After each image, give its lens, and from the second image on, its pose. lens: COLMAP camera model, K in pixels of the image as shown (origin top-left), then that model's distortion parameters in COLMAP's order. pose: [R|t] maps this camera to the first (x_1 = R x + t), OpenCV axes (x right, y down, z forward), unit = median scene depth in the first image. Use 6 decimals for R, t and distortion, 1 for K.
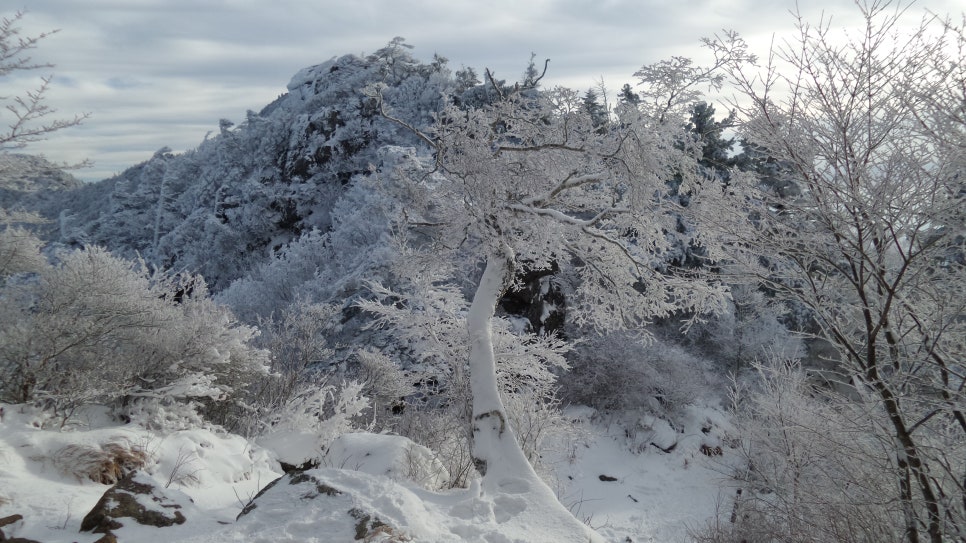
lens RADIAL K [[703.4, 0, 479.3], [0, 703.4, 268.0], [0, 0, 1]] dist [-0.025476, -0.022750]
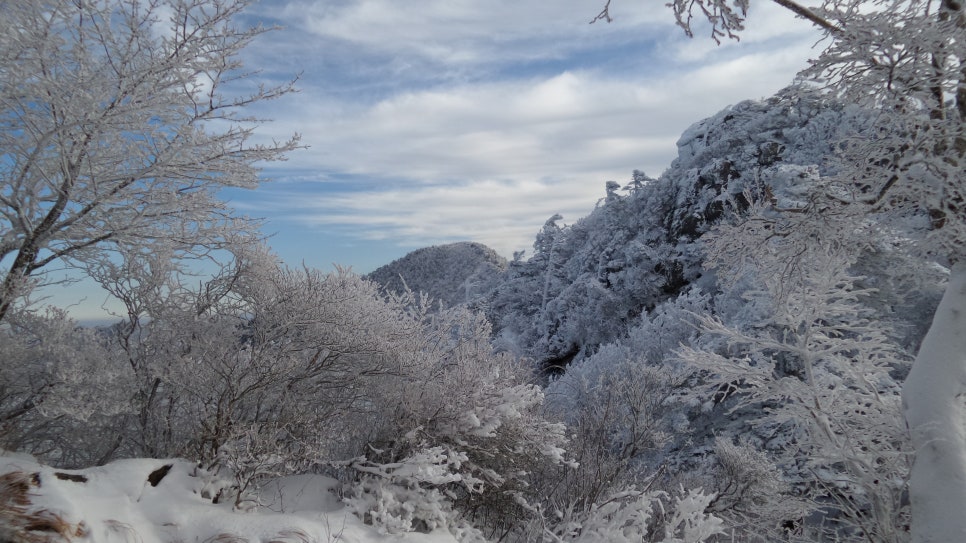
lens RADIAL K [[703.4, 0, 479.3], [0, 703.4, 268.0], [0, 0, 1]] dist [-0.025476, -0.022750]
pose [[0.845658, -0.017792, -0.533428, -0.001924], [-0.041627, 0.994201, -0.099153, 0.010598], [0.532099, 0.106054, 0.840014, 0.104910]]
